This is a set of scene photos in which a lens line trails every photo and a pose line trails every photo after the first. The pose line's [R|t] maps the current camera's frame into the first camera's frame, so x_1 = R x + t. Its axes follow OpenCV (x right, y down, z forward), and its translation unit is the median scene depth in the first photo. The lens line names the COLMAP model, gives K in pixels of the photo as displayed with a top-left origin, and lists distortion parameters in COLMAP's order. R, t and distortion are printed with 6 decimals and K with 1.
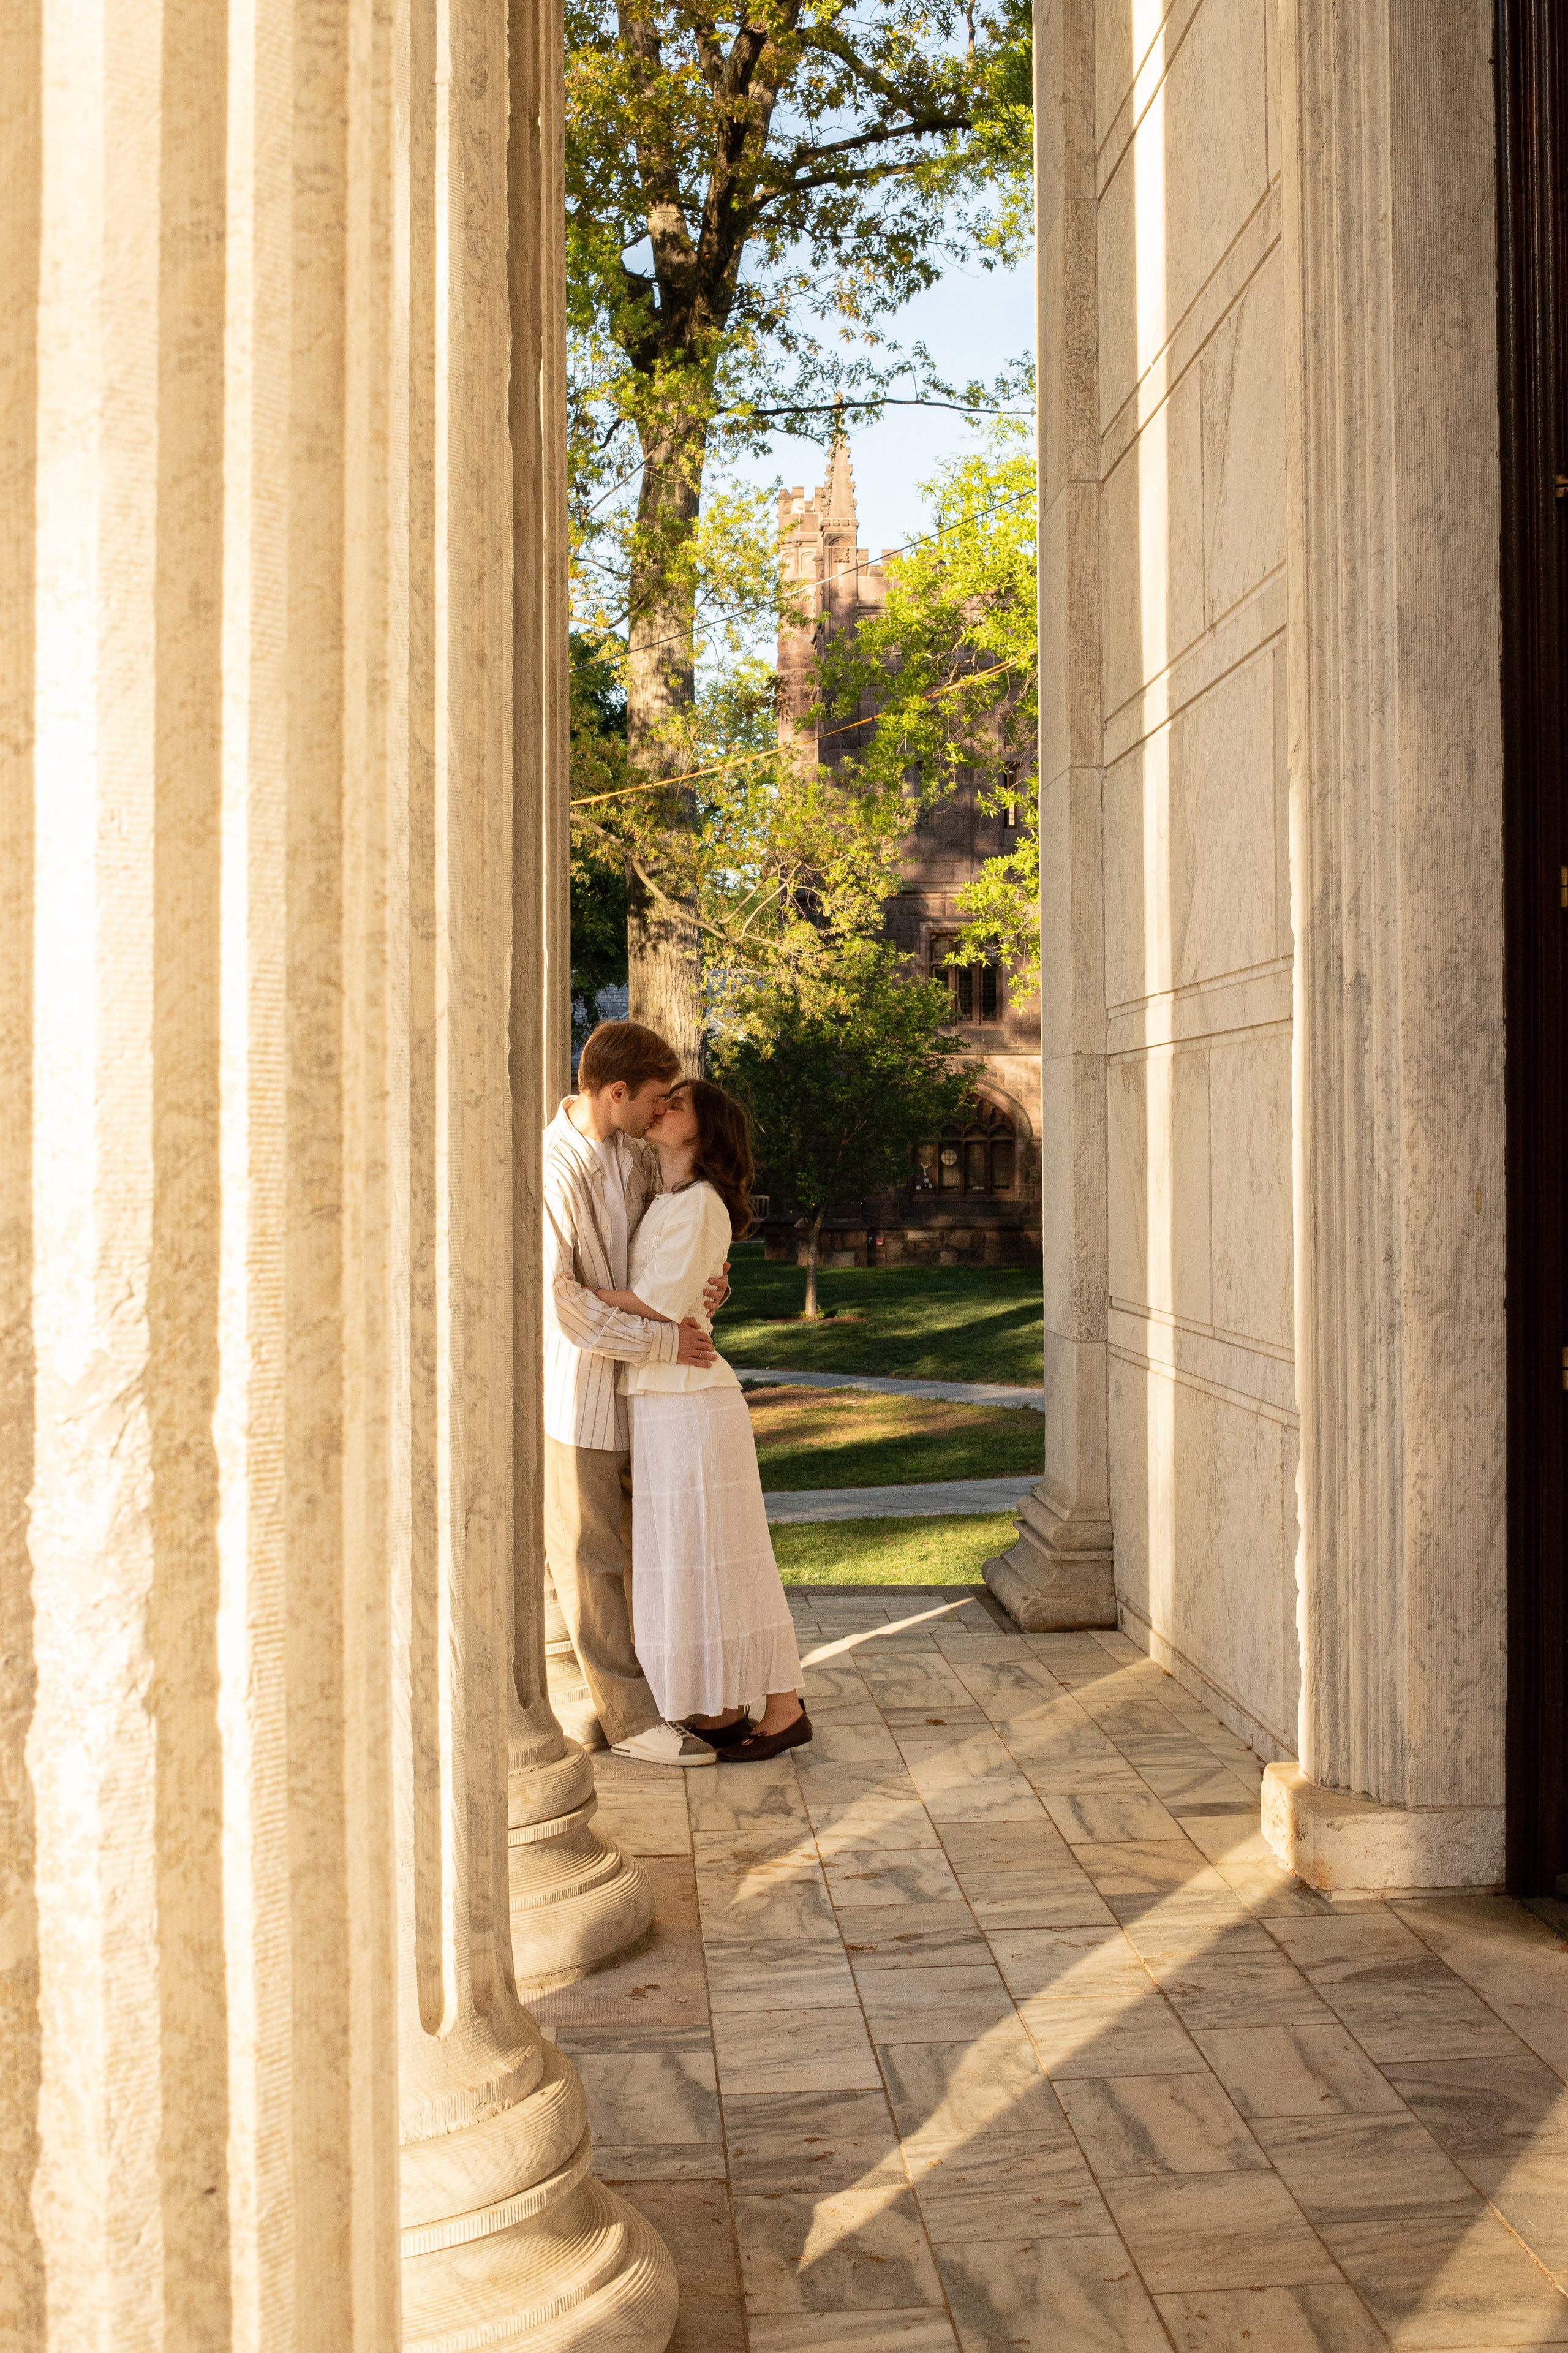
lens RADIAL K [[3175.3, 0, 832.9], [0, 3175.3, 1311.3], [0, 0, 1]] dist [-0.117263, 0.028916]
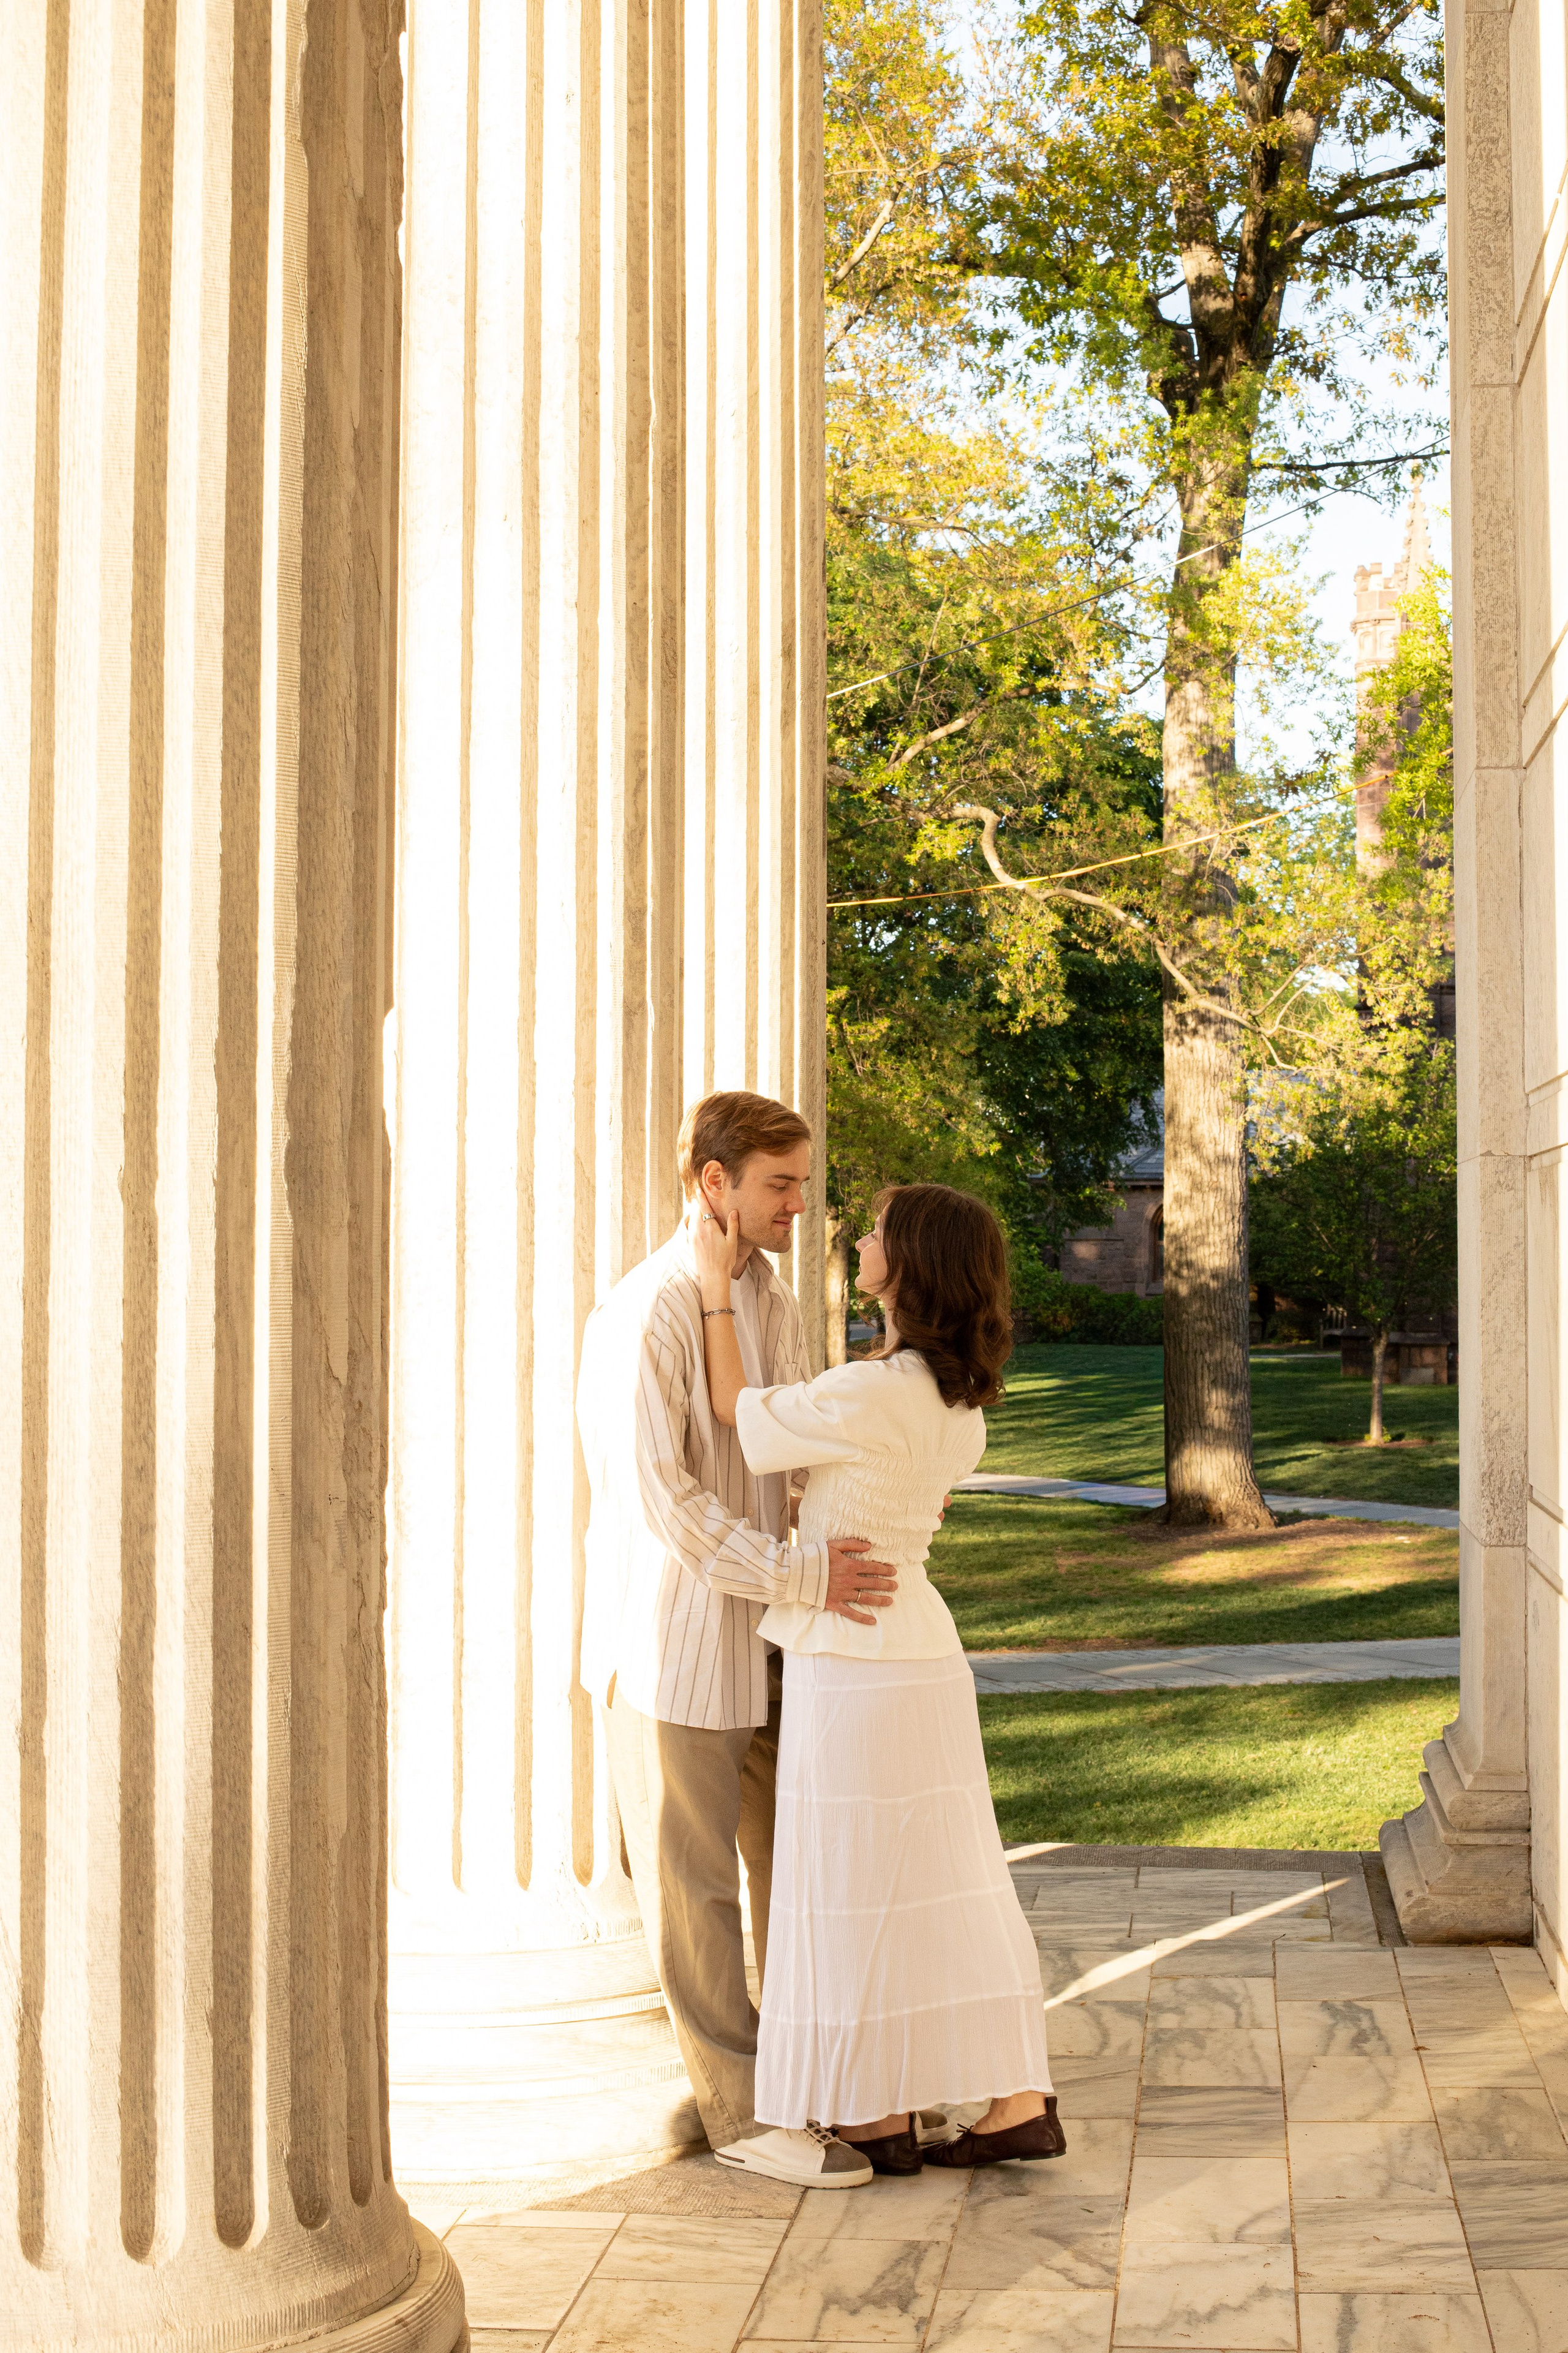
lens RADIAL K [[3307.3, 0, 876.6], [0, 3307.3, 1250.0], [0, 0, 1]] dist [-0.117856, 0.017060]
pose [[0.986651, 0.007290, -0.162688, 0.061587], [-0.015904, 0.998536, -0.051709, -0.017202], [0.162073, 0.053606, 0.985322, 0.223109]]
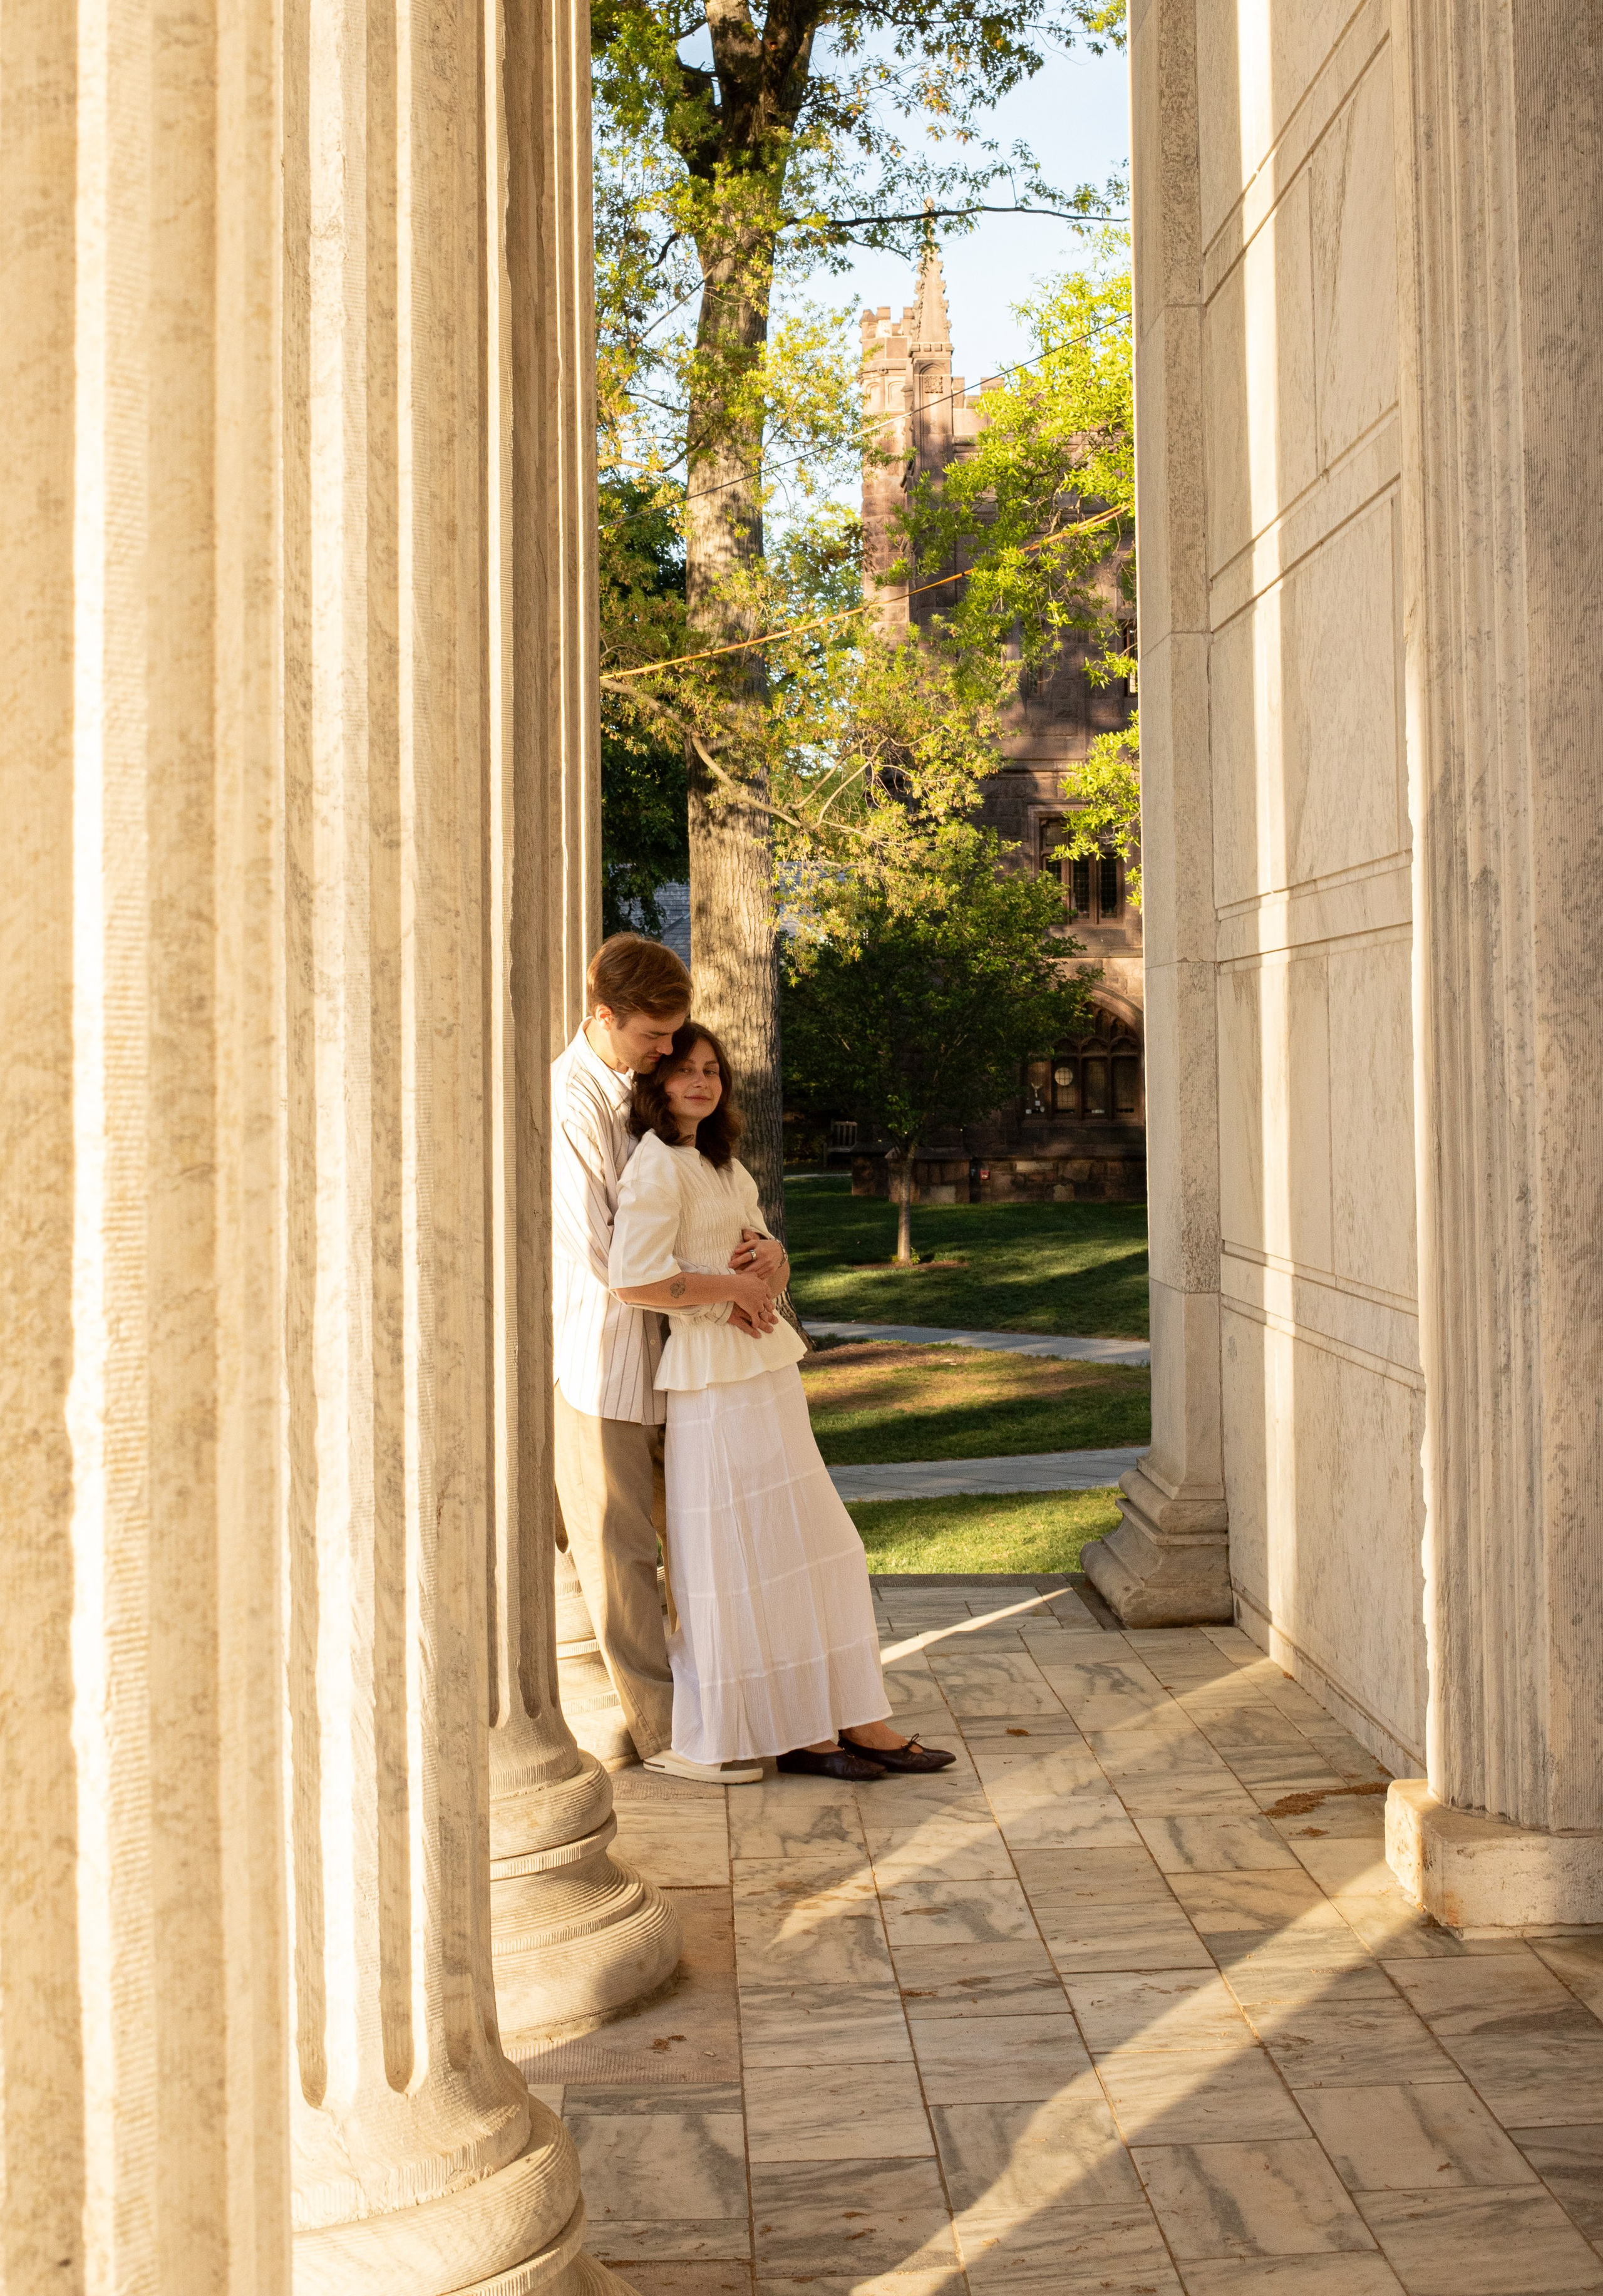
lens RADIAL K [[3670.8, 0, 801.5], [0, 3670.8, 1148.0], [0, 0, 1]] dist [-0.132742, 0.106452]
pose [[0.999361, -0.005701, -0.035276, 0.007689], [0.004672, 0.999563, -0.029178, -0.001116], [0.035427, 0.028995, 0.998952, -0.005308]]
